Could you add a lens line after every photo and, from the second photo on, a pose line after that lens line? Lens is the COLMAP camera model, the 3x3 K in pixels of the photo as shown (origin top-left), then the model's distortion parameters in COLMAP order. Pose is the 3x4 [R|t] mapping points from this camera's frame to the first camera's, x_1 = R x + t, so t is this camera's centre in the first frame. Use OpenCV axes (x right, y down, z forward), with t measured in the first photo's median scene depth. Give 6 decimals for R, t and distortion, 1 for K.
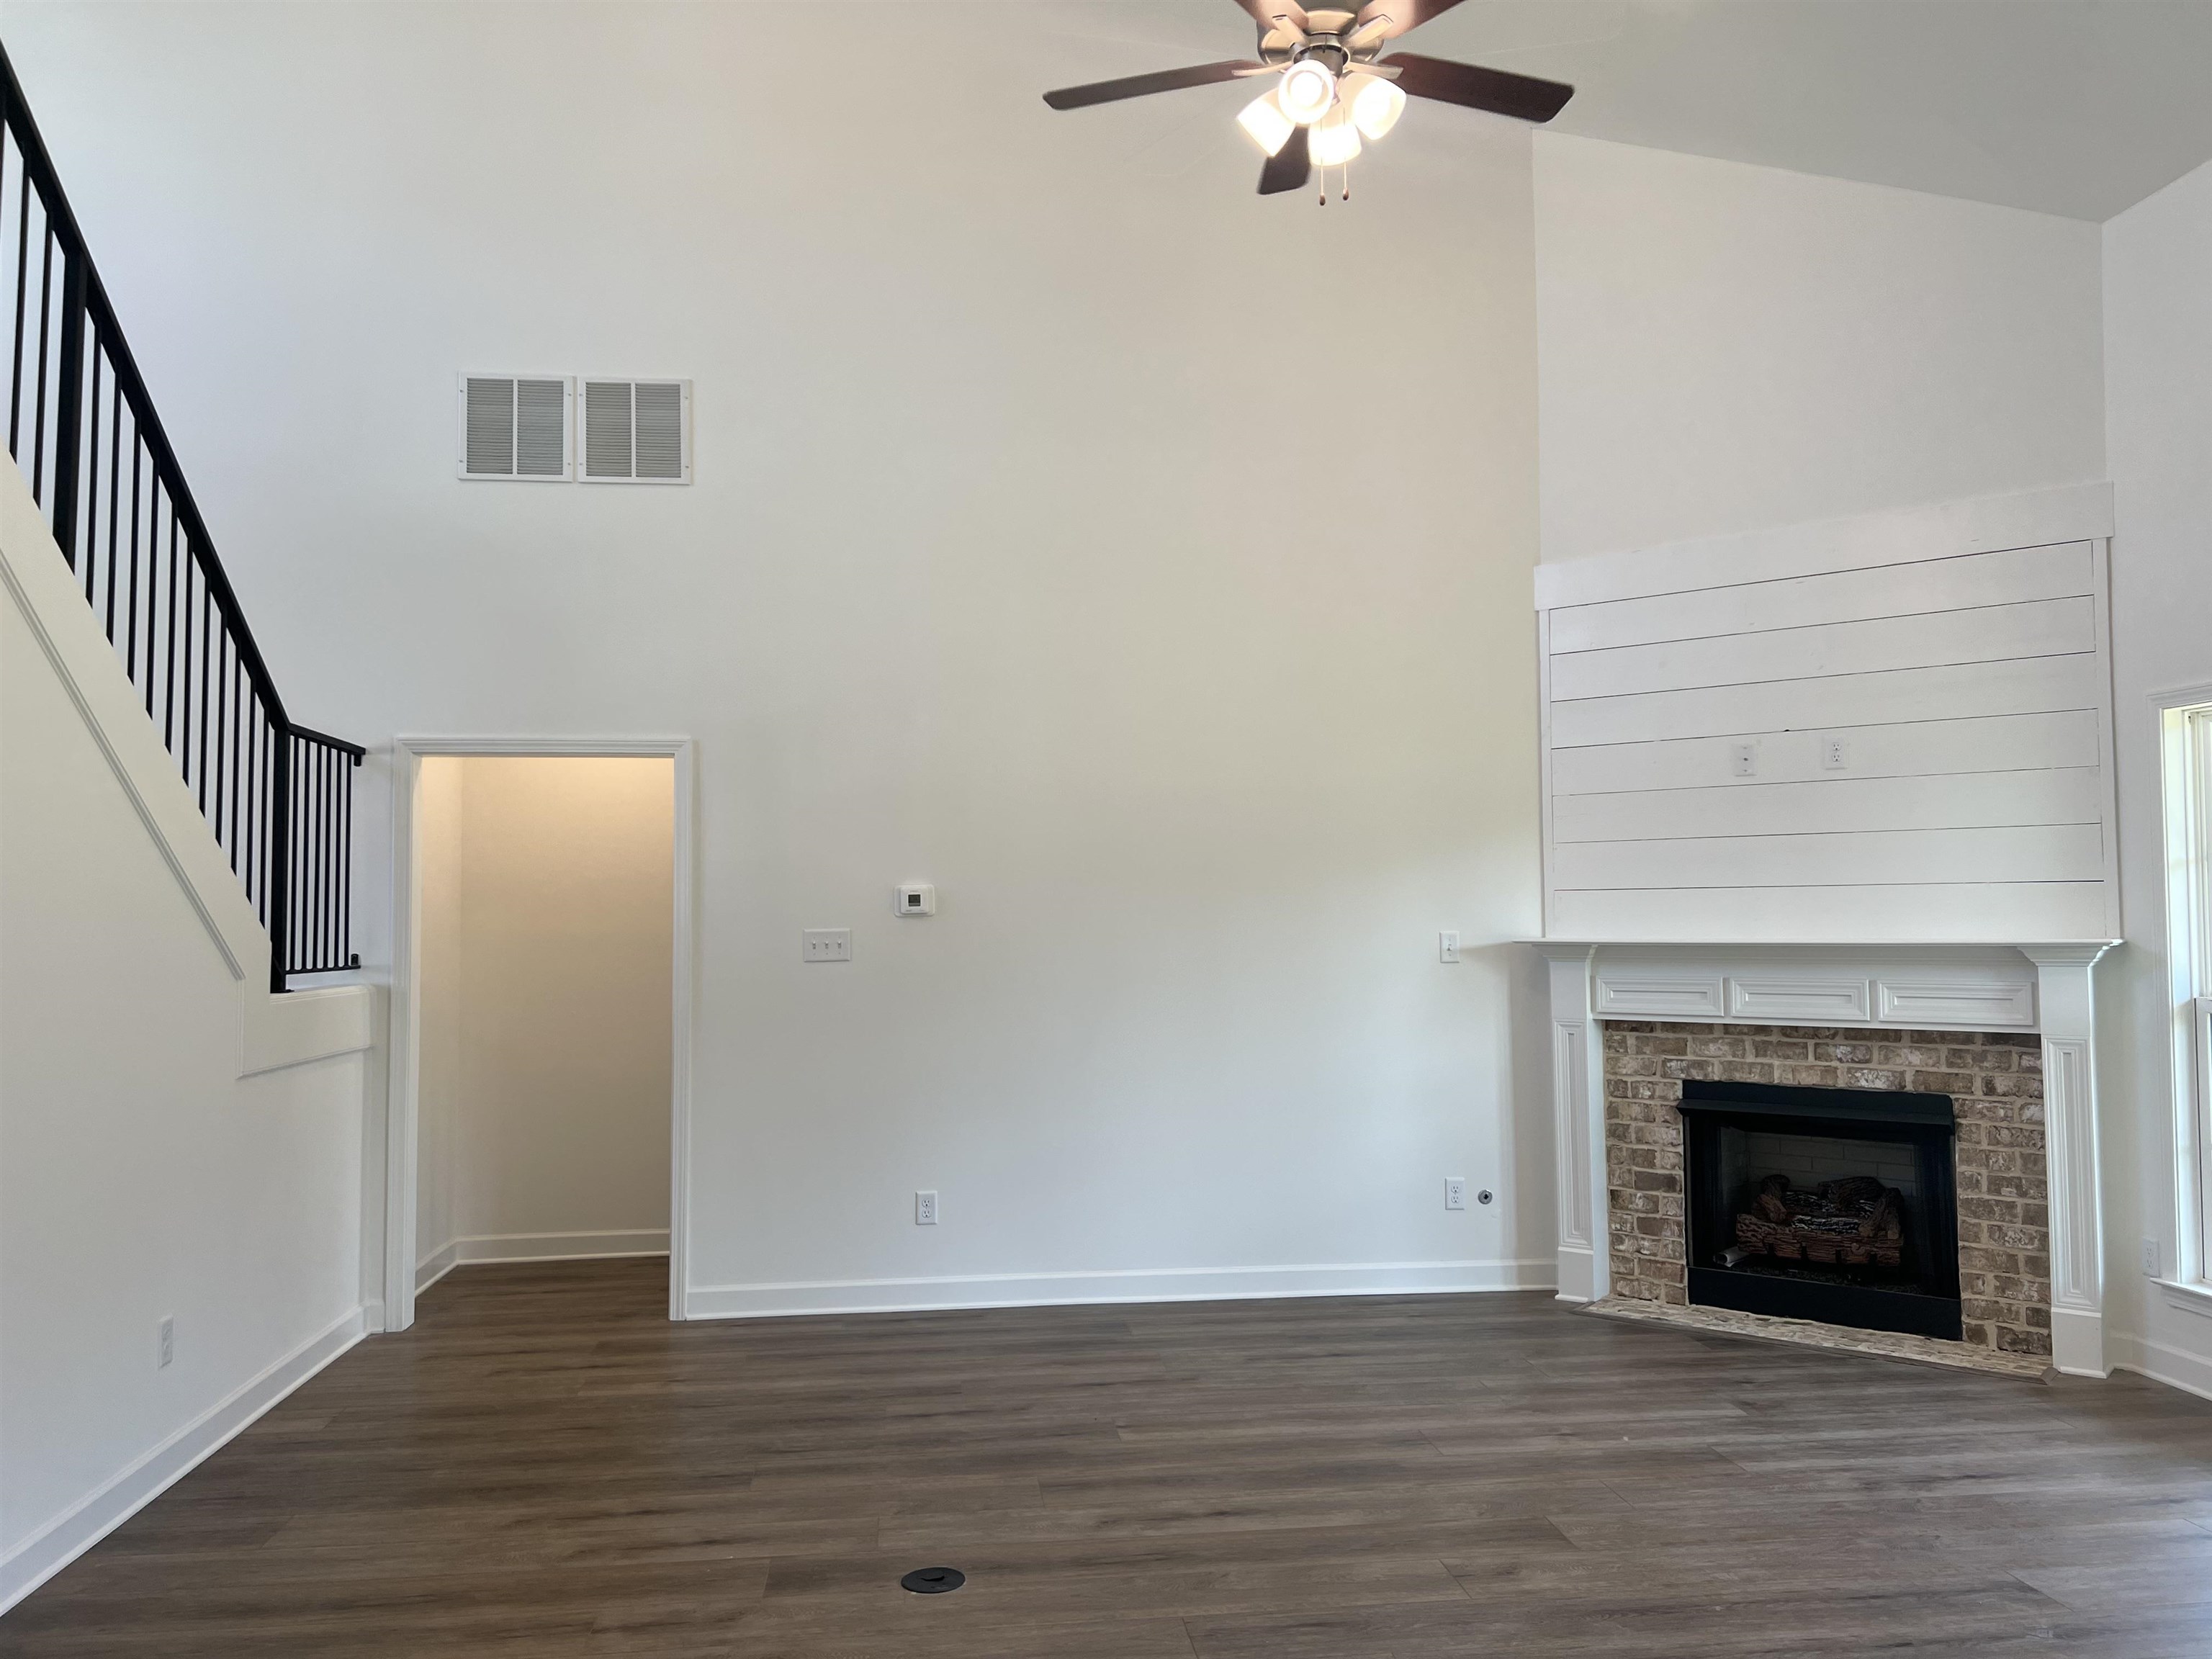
lens RADIAL K [[1672.4, 0, 1109.1], [0, 1672.4, 831.1], [0, 0, 1]] dist [0.046827, -0.058120]
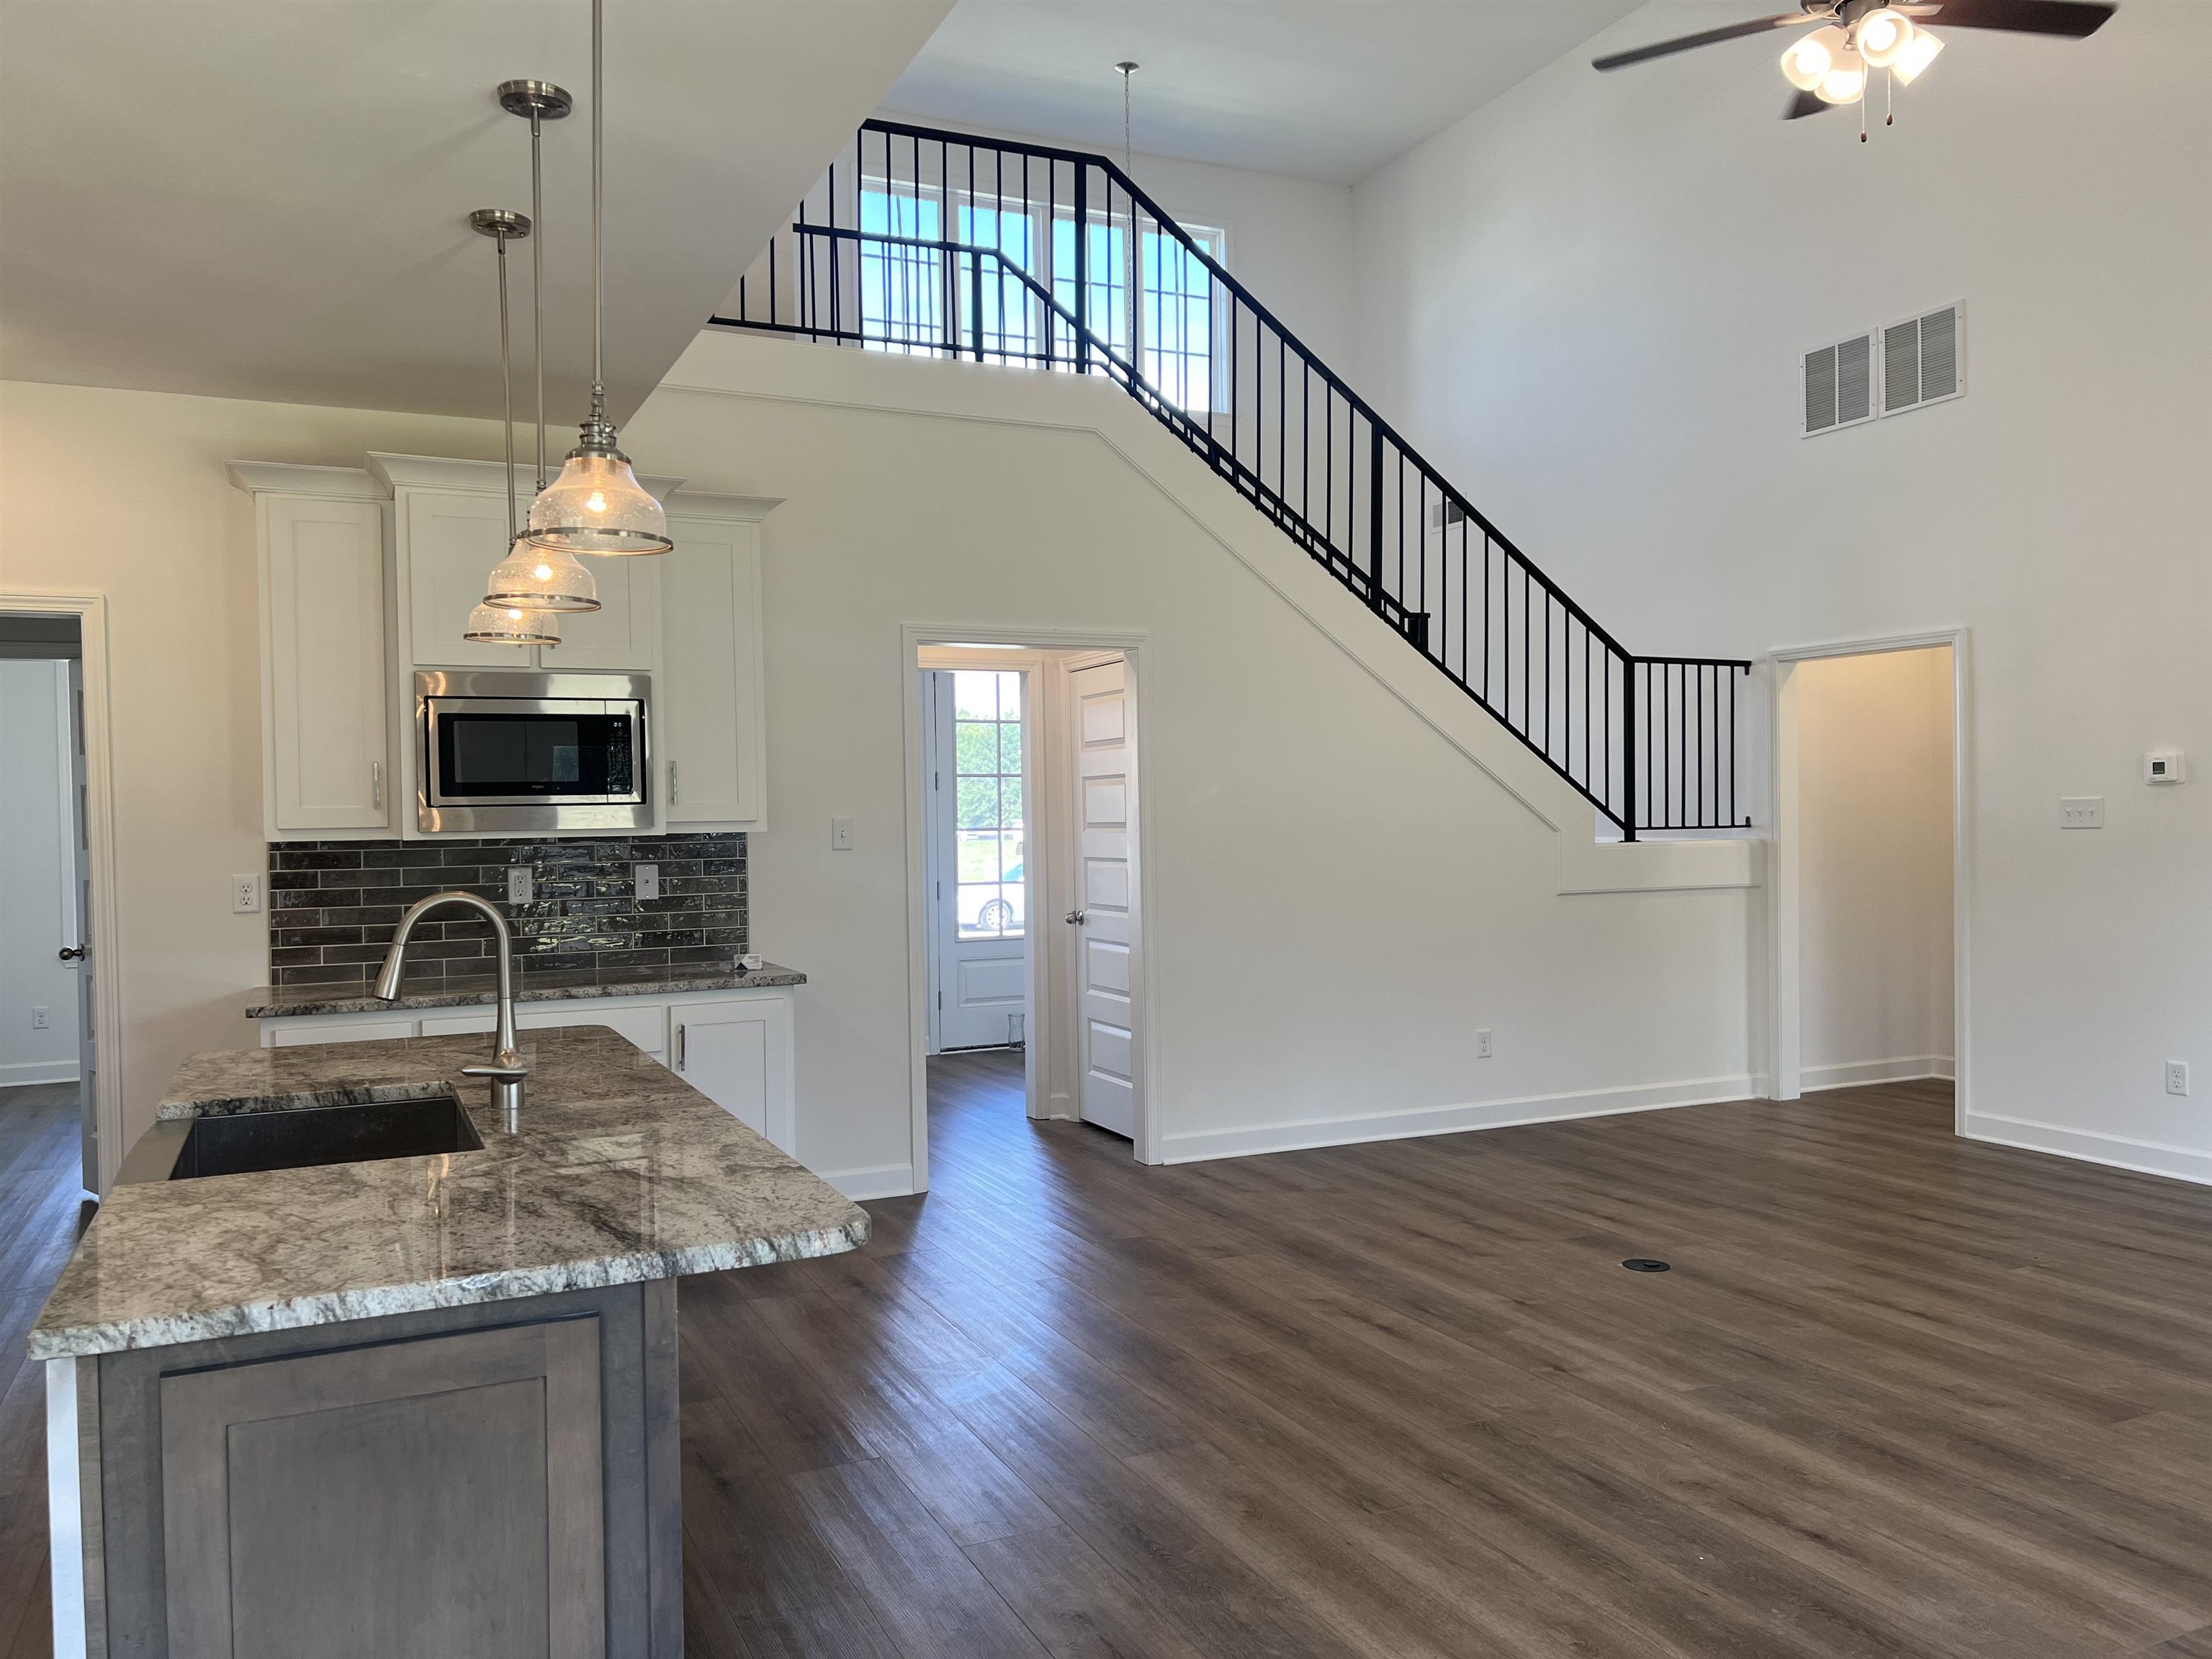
lens RADIAL K [[1672.4, 0, 1104.5], [0, 1672.4, 830.9], [0, 0, 1]] dist [0.046827, -0.058120]
pose [[0.309917, 0.017548, -0.950602, 0.654884], [0.058649, 0.997573, 0.037536, 0.004638], [0.948953, -0.067385, 0.308136, 0.103768]]
